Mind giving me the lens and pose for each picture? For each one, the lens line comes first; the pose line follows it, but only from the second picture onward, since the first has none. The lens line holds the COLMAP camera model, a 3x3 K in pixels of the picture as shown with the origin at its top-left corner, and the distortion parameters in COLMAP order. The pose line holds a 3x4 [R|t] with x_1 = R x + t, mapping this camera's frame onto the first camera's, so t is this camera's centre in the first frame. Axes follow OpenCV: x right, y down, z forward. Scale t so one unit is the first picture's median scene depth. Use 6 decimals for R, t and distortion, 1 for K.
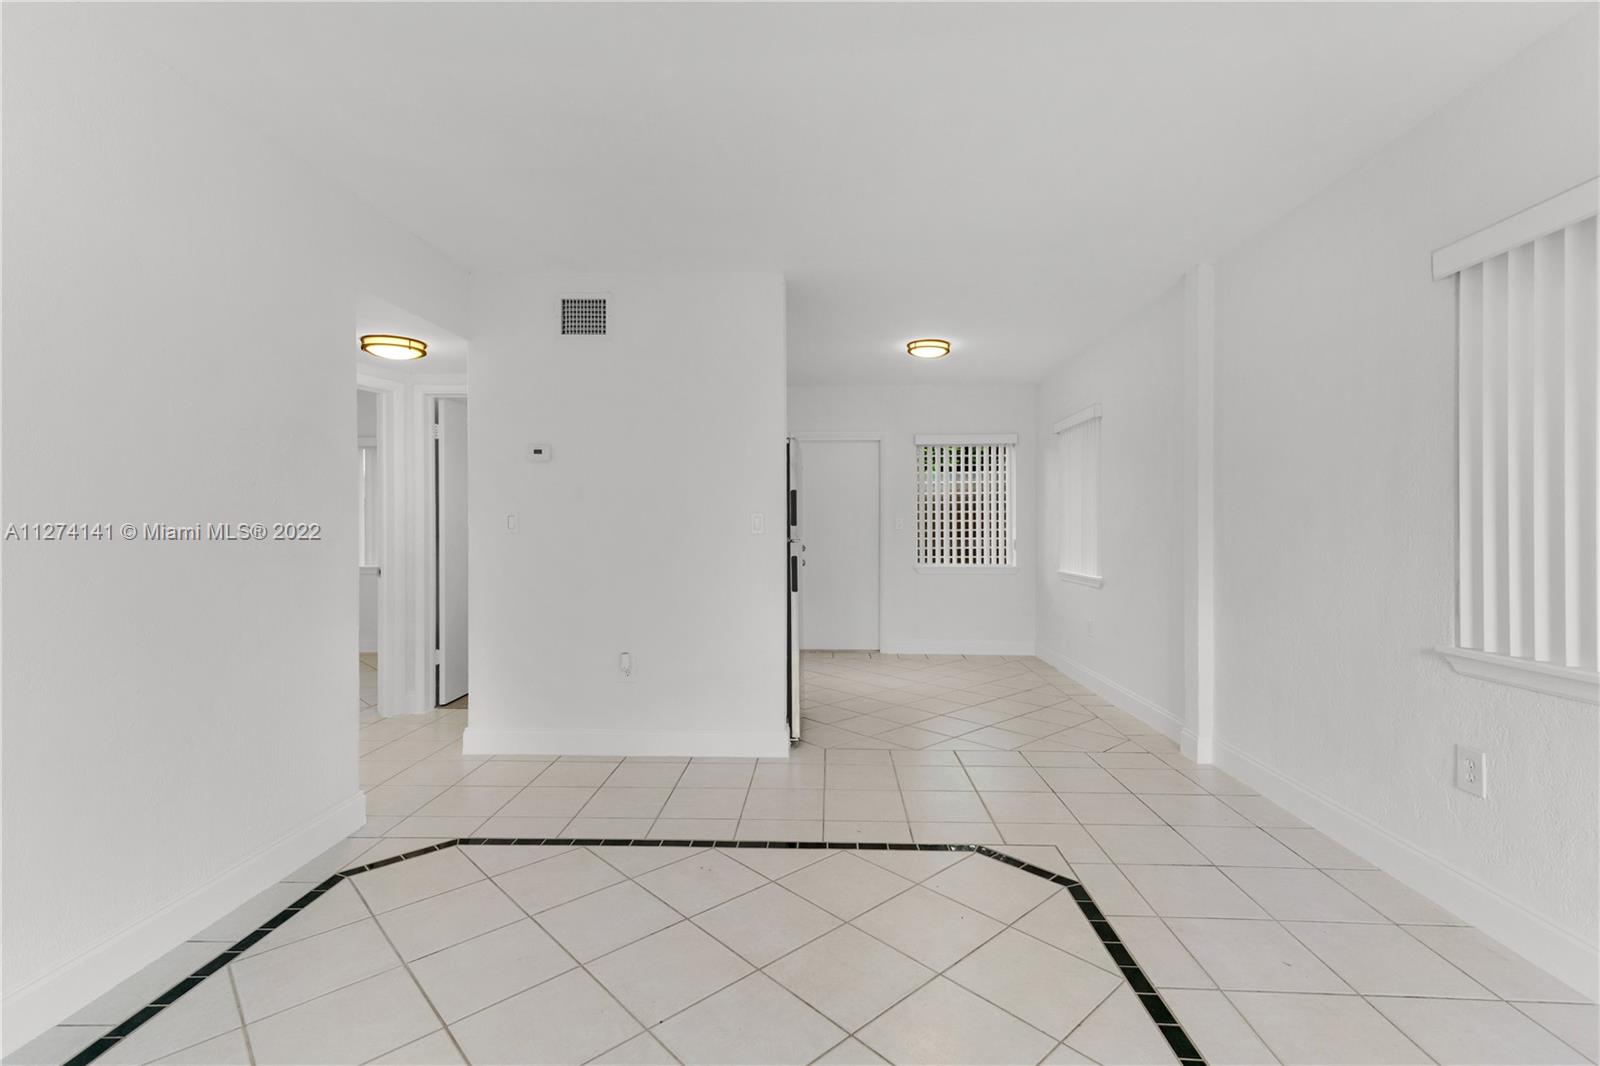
lens RADIAL K [[717.5, 0, 805.5], [0, 717.5, 527.3], [0, 0, 1]] dist [0.020853, -0.001158]
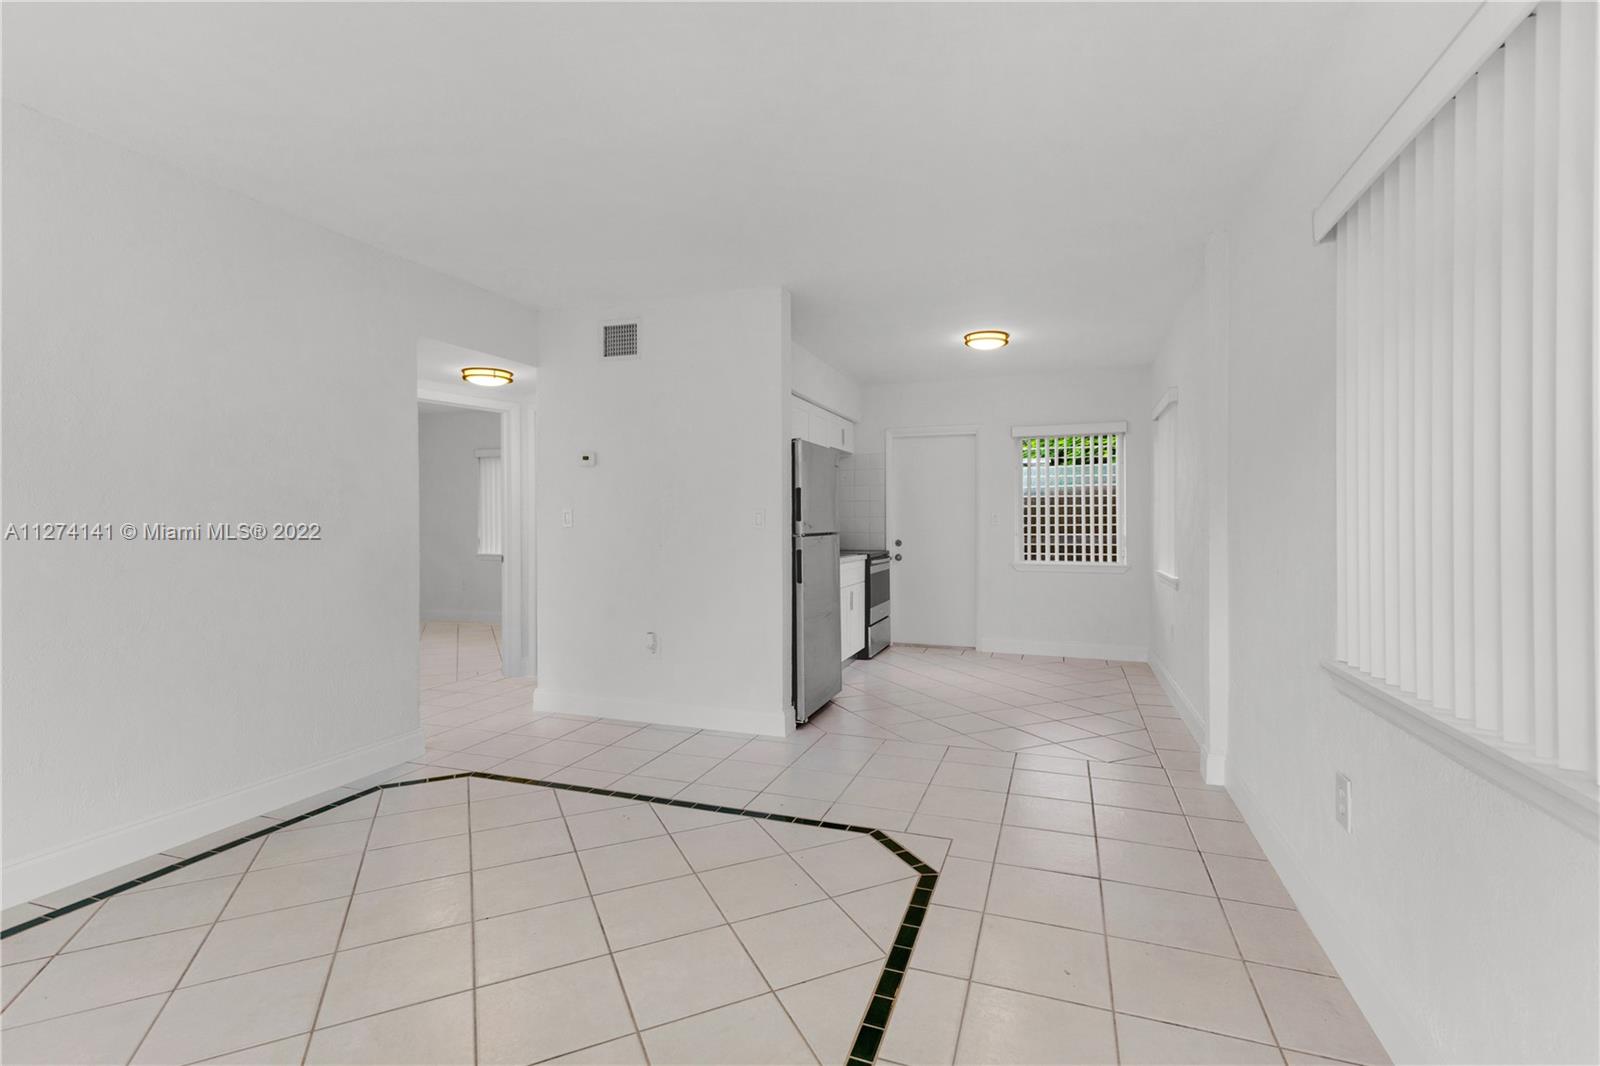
lens RADIAL K [[717.5, 0, 811.4], [0, 717.5, 520.5], [0, 0, 1]] dist [0.020853, -0.001158]
pose [[0.954851, -0.000173, -0.297086, 0.236290], [-0.000715, 0.999996, -0.002880, 0.000349], [0.297085, 0.002963, 0.954847, -0.008680]]
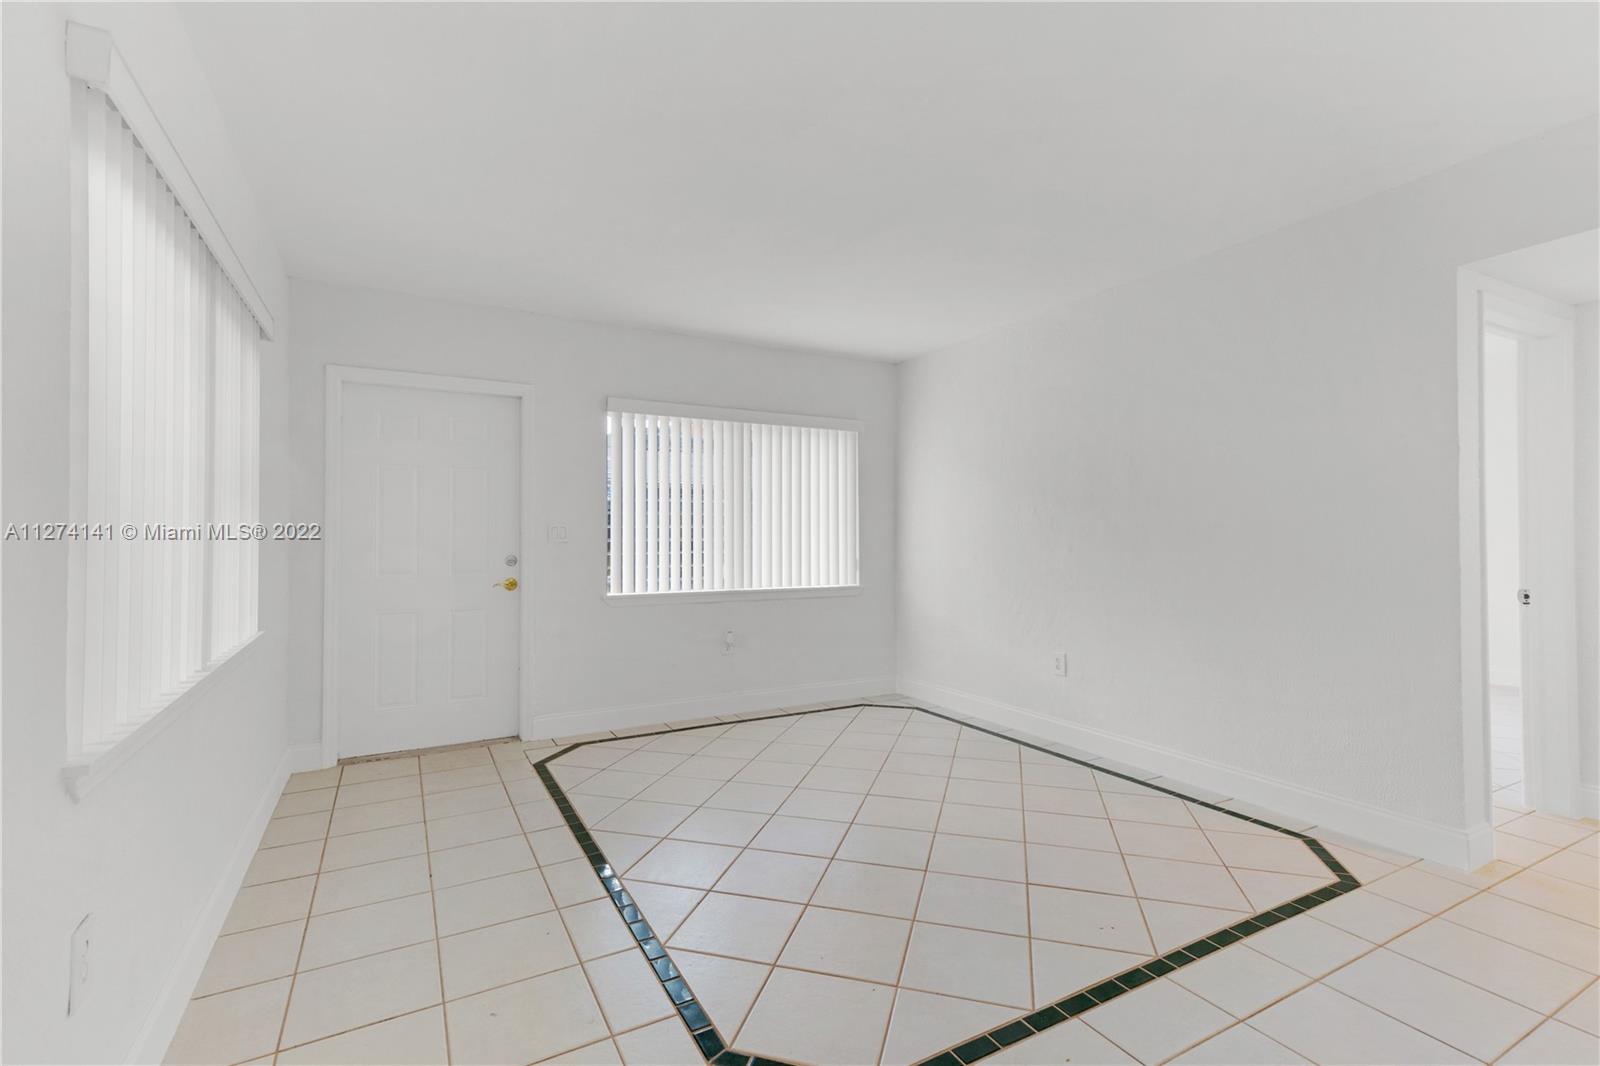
lens RADIAL K [[717.5, 0, 793.8], [0, 717.5, 528.2], [0, 0, 1]] dist [0.020853, -0.001158]
pose [[-0.859514, -0.001854, -0.511109, 0.305254], [0.003322, 0.999952, -0.009214, -0.000175], [0.511101, -0.009618, -0.859467, 0.754393]]
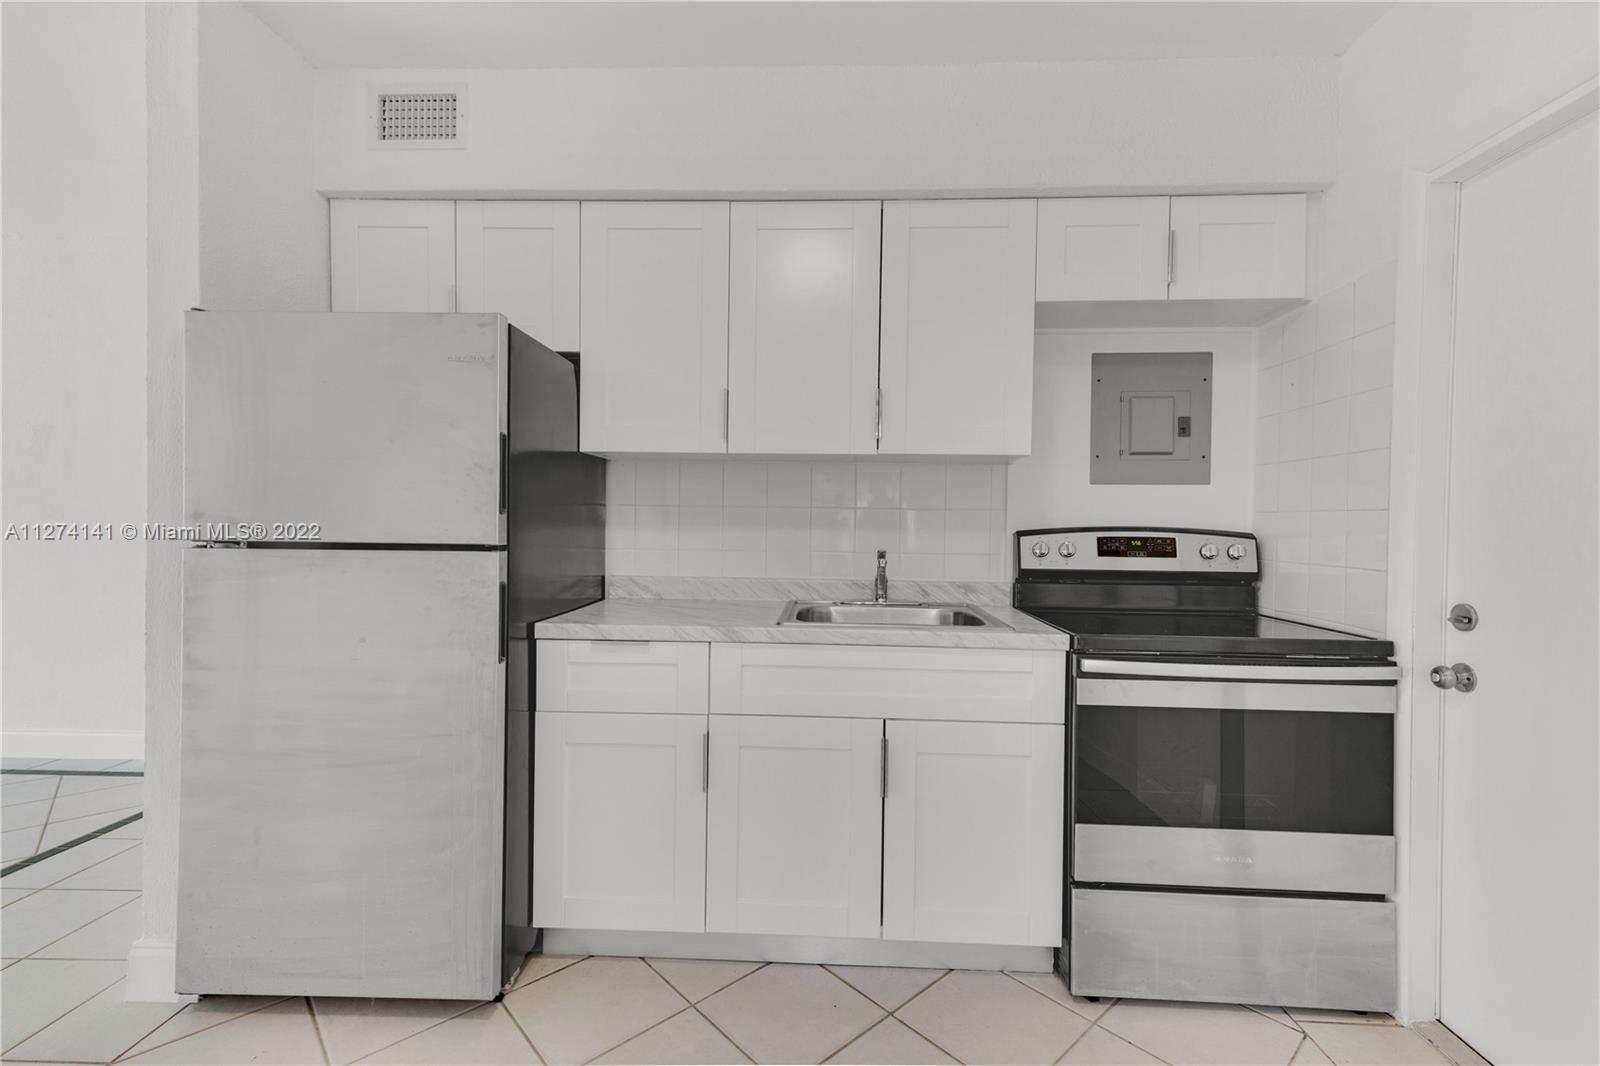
lens RADIAL K [[717.5, 0, 805.4], [0, 717.5, 531.3], [0, 0, 1]] dist [0.020853, -0.001158]
pose [[-0.007197, 0.011319, -0.999910, 0.322369], [-0.014645, 0.999827, 0.011424, 0.000835], [0.999867, 0.014726, -0.007030, 1.030253]]
